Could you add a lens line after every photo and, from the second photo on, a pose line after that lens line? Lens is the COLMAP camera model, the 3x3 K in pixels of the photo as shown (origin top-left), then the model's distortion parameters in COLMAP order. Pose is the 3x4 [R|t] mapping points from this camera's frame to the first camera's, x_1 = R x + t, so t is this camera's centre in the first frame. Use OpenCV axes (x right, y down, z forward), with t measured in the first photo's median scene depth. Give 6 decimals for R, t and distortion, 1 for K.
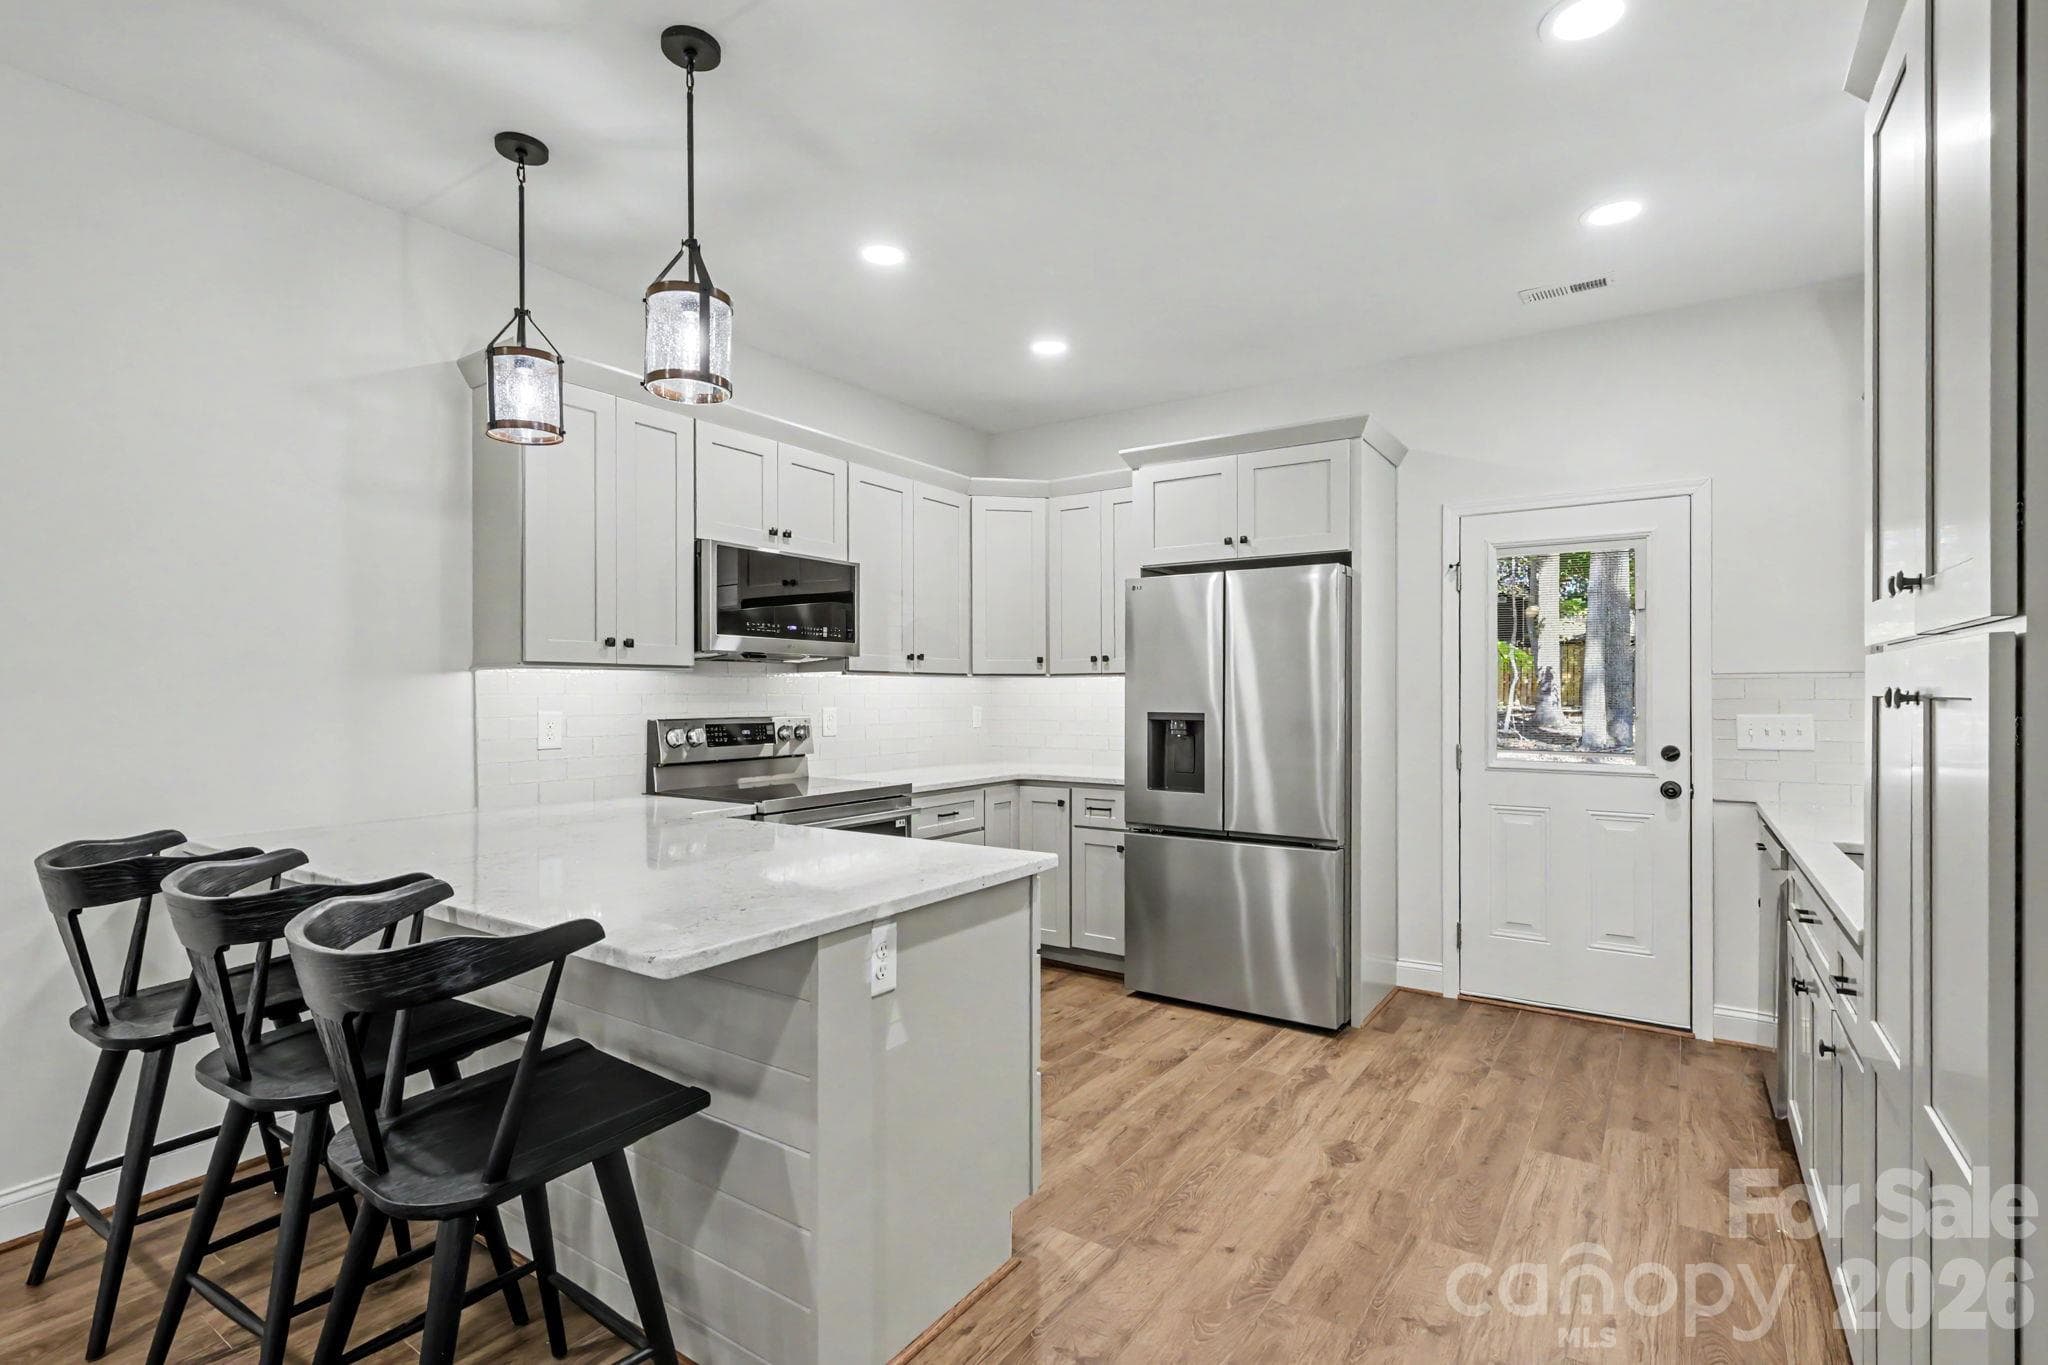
lens RADIAL K [[970.4, 0, 1030.7], [0, 970.4, 679.5], [0, 0, 1]] dist [0.003663, 0.000076]
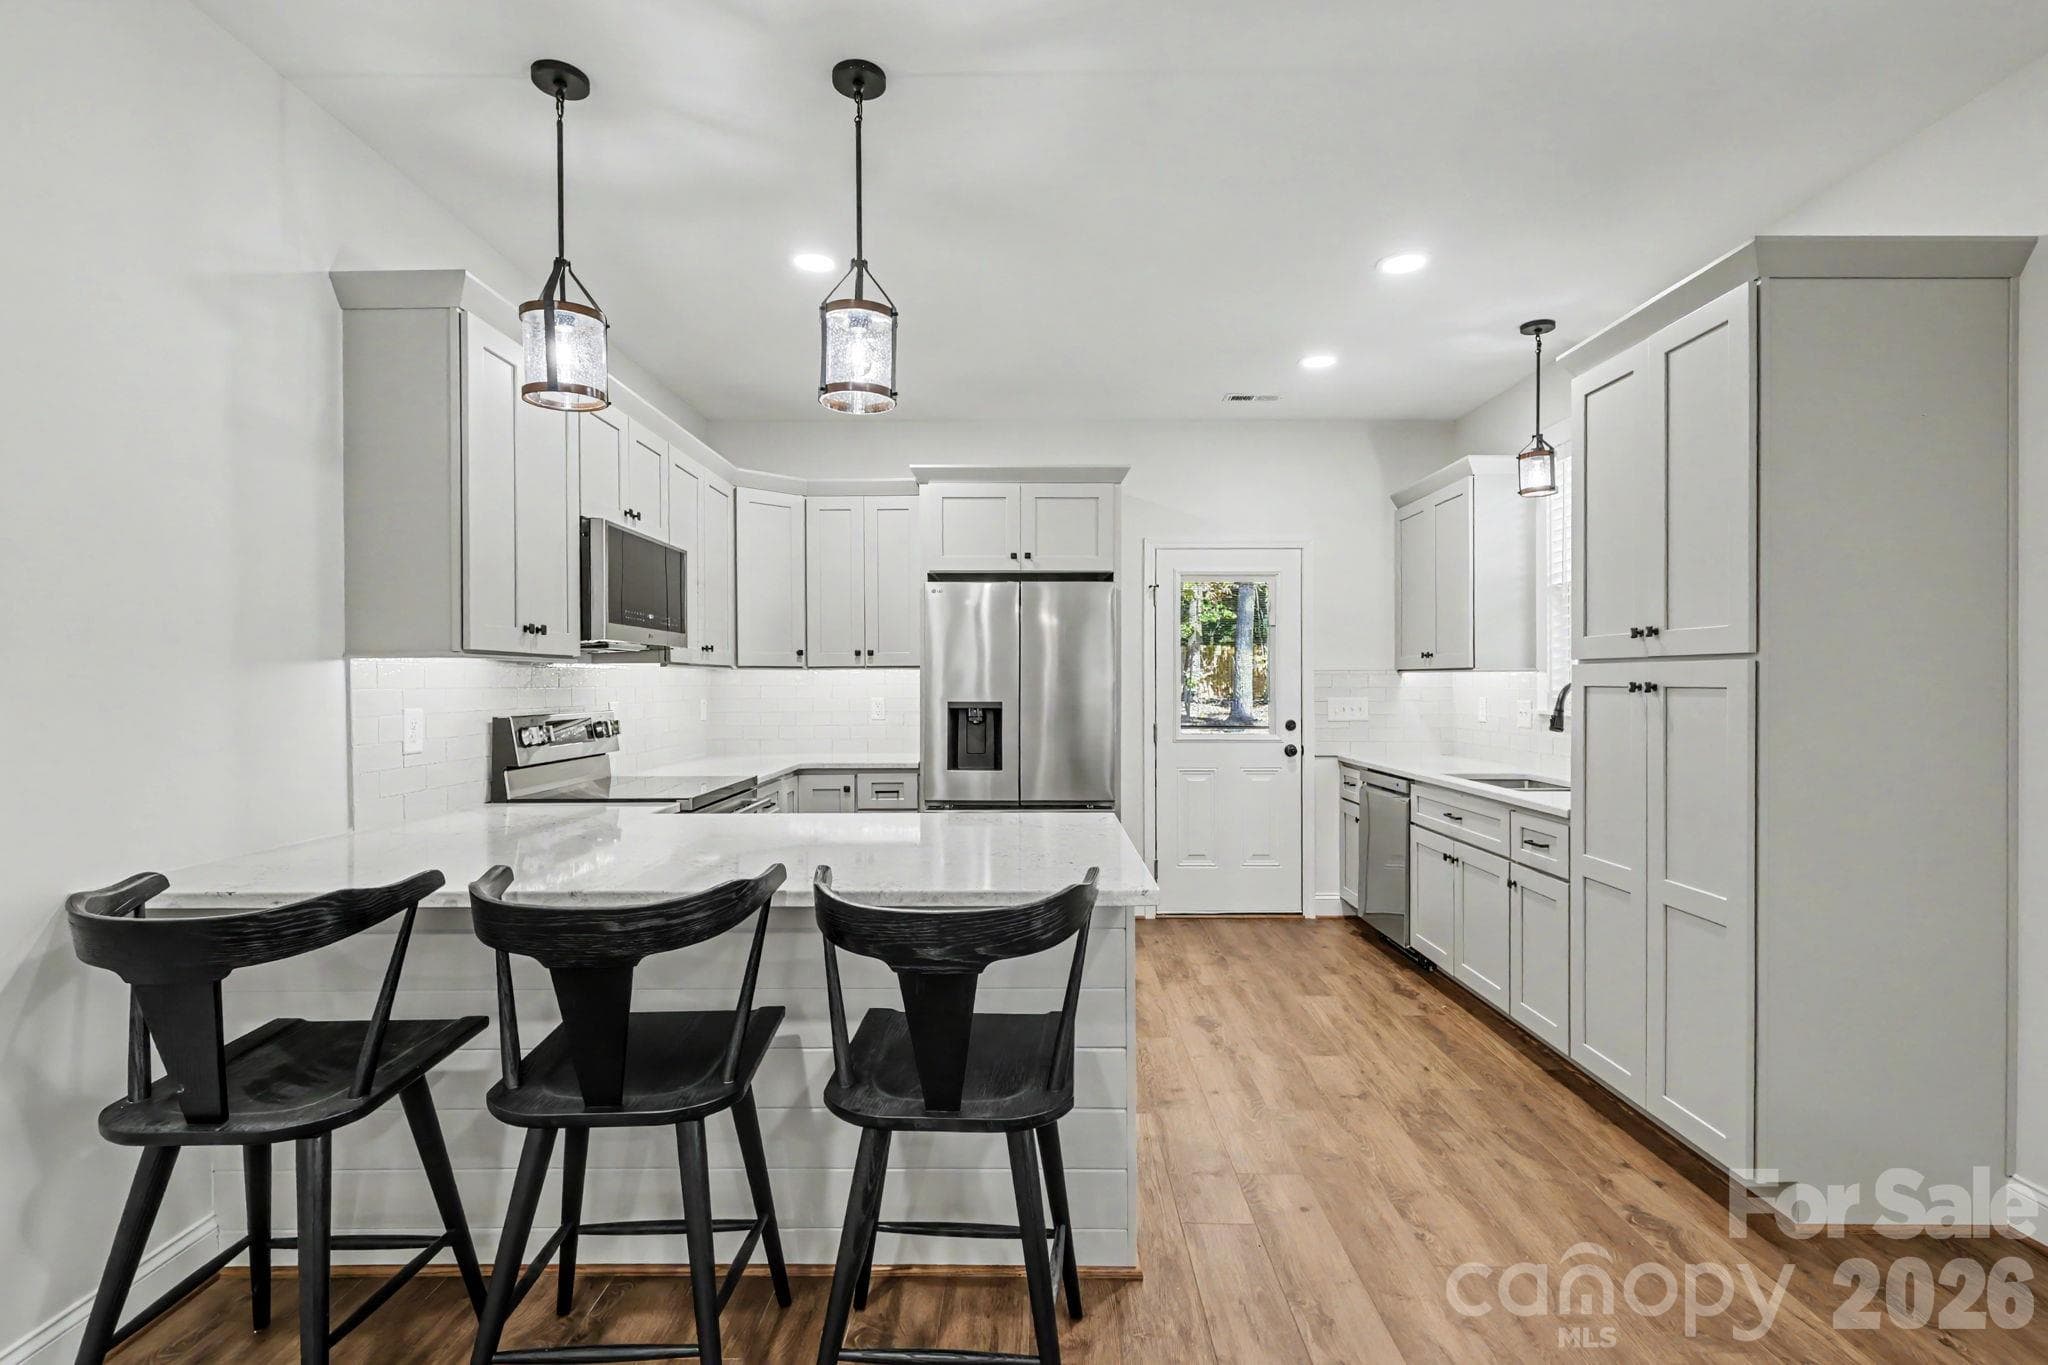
lens RADIAL K [[982.5, 0, 1031.3], [0, 982.5, 672.5], [0, 0, 1]] dist [0.001600, -0.000169]
pose [[0.827075, 0.004730, 0.562071, -0.470241], [-0.005679, 0.999984, -0.000059, -0.000961], [-0.562062, -0.003143, 0.827089, 0.002081]]
